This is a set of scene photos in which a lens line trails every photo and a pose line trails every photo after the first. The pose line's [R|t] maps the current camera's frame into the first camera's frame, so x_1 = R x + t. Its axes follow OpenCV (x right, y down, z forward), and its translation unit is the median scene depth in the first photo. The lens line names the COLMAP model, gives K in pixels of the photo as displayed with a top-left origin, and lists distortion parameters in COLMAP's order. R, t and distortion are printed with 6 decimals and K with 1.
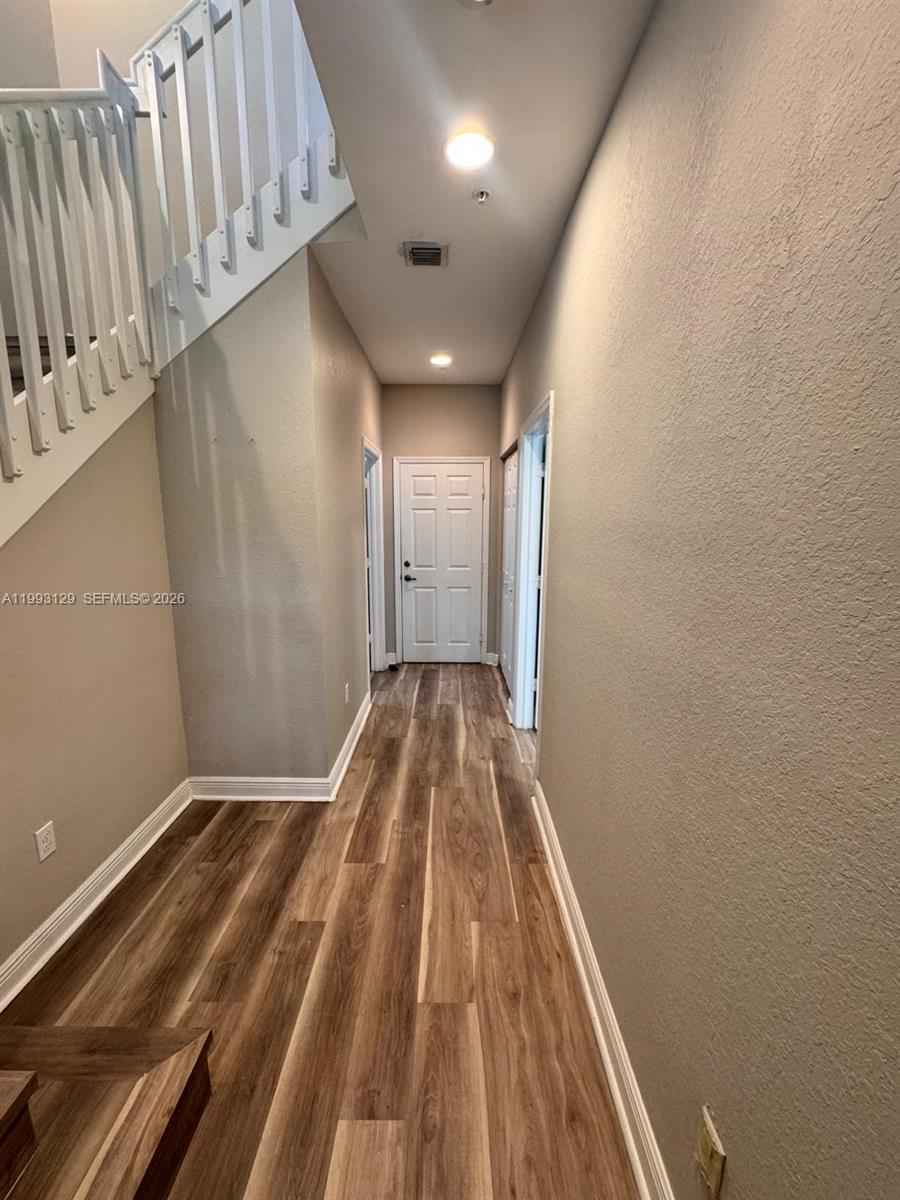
lens RADIAL K [[477.5, 0, 446.8], [0, 477.5, 597.2], [0, 0, 1]] dist [-0.005903, 0.000482]
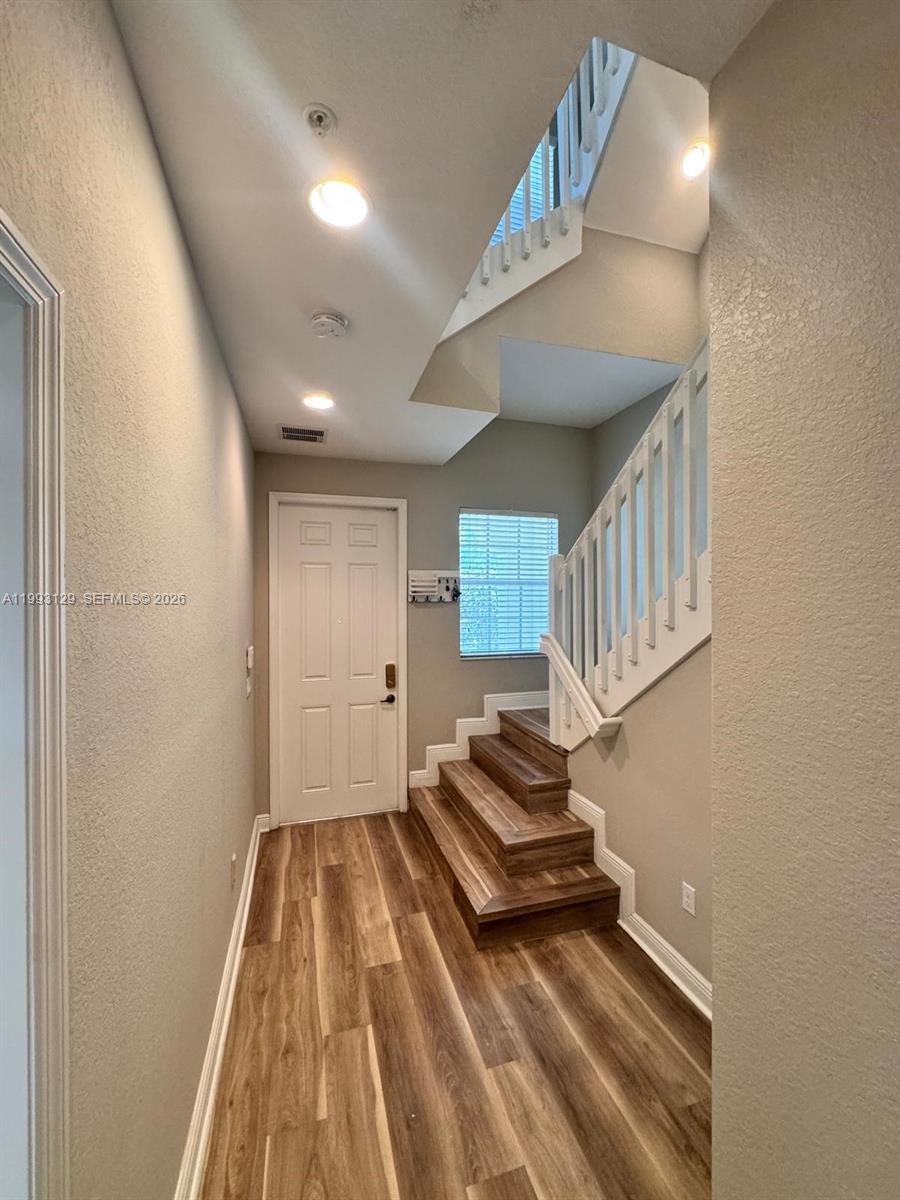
lens RADIAL K [[477.5, 0, 448.6], [0, 477.5, 599.7], [0, 0, 1]] dist [-0.005903, 0.000482]
pose [[-0.955314, -0.001828, -0.295586, 0.102622], [-0.052287, 0.985257, 0.162896, -0.403885], [0.290930, 0.171072, -0.941326, 1.832556]]
